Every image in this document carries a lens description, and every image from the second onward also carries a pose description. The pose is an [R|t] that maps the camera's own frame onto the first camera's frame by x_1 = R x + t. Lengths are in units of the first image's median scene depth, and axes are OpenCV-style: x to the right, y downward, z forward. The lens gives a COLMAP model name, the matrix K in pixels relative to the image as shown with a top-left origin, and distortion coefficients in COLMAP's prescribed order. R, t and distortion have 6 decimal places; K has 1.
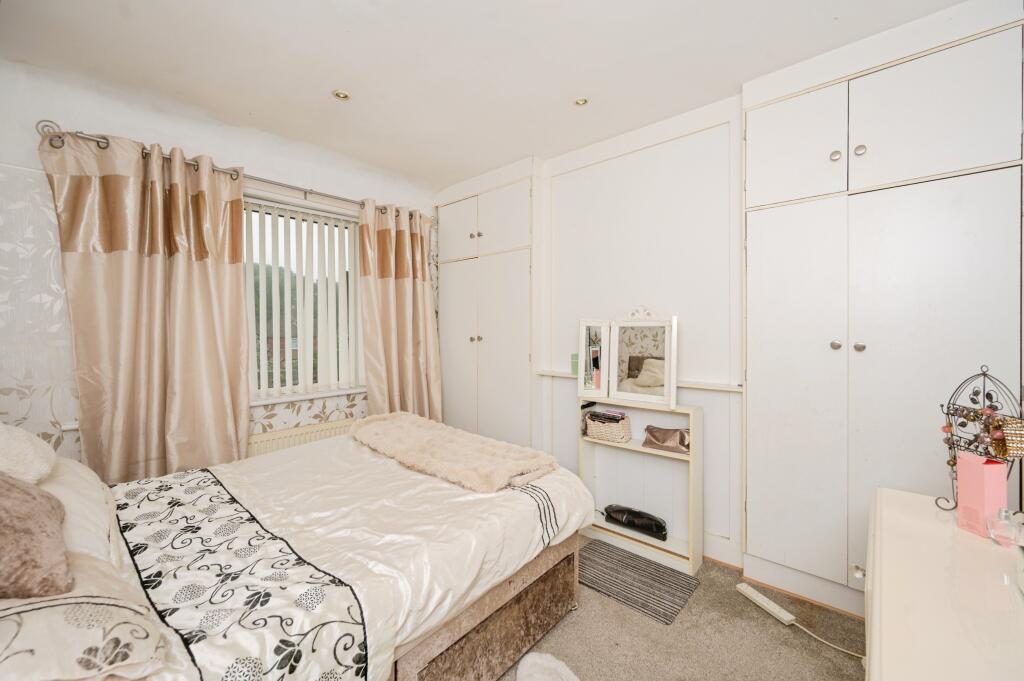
lens RADIAL K [[414.4, 0, 507.3], [0, 414.4, 334.9], [0, 0, 1]] dist [0.003685, 0.000347]
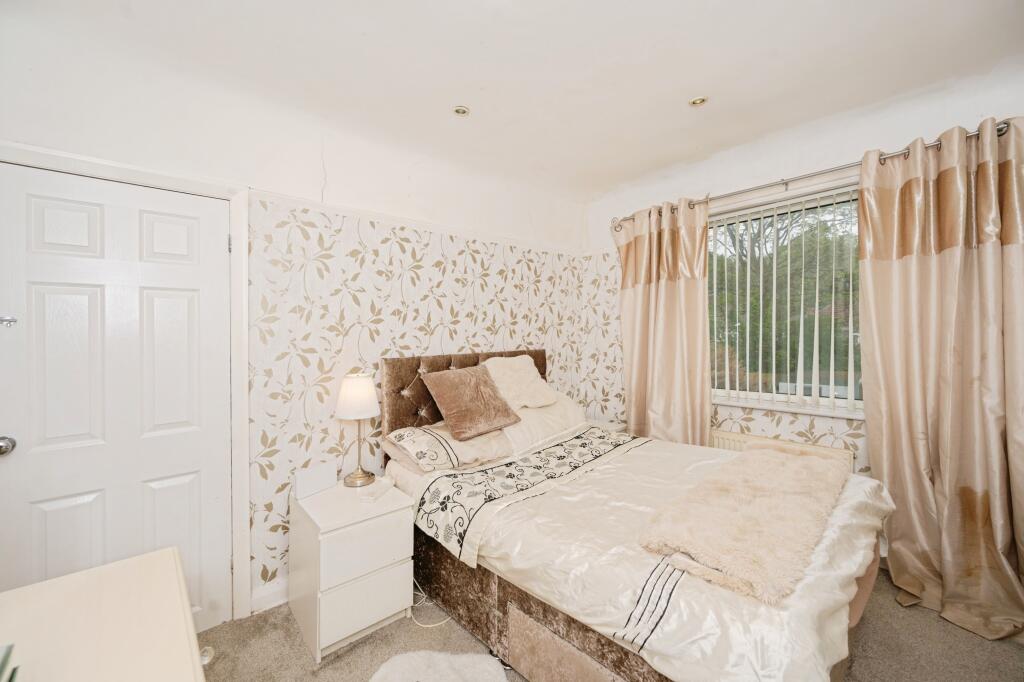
lens RADIAL K [[390.9, 0, 507.4], [0, 390.9, 336.4], [0, 0, 1]] dist [-0.002016, -0.000105]
pose [[-0.055579, 0.008177, -0.998421, 0.405934], [-0.006053, 0.999945, 0.008526, -0.012633], [0.998436, 0.006518, -0.055526, 0.443001]]
